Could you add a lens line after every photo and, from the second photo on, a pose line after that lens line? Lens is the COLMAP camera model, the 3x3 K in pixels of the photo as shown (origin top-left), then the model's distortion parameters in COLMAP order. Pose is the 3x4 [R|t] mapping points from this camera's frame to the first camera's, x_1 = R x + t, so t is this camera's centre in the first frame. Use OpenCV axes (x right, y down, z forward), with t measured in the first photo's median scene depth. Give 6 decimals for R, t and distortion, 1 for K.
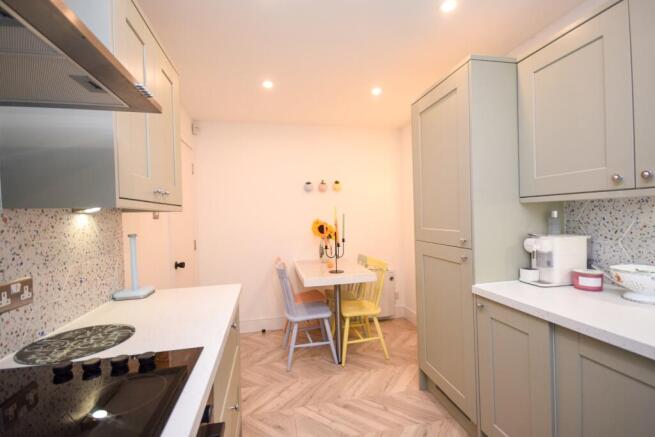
lens RADIAL K [[282.2, 0, 325.9], [0, 282.2, 216.1], [0, 0, 1]] dist [0.001370, 0.000136]
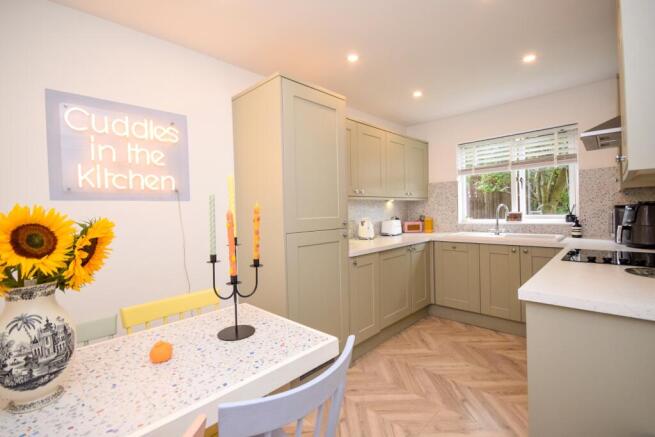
lens RADIAL K [[282.2, 0, 325.9], [0, 282.2, 216.1], [0, 0, 1]] dist [0.001370, 0.000136]
pose [[-0.553191, 0.031415, 0.832462, -0.860976], [0.039893, 0.999141, -0.011195, 0.087744], [-0.832099, 0.027017, -0.553969, 2.538382]]
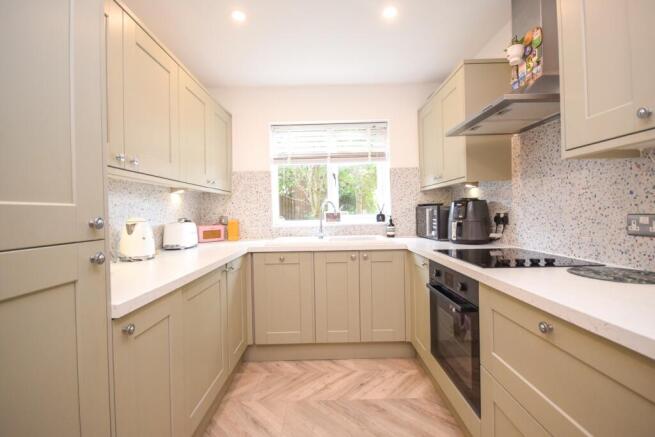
lens RADIAL K [[297.5, 0, 327.5], [0, 297.5, 218.5], [0, 0, 1]] dist [-0.000087, 0.000069]
pose [[-0.977208, 0.046050, 0.207230, -0.001645], [0.049062, 0.998751, 0.009415, 0.125028], [-0.206538, 0.019367, -0.978247, 1.931551]]
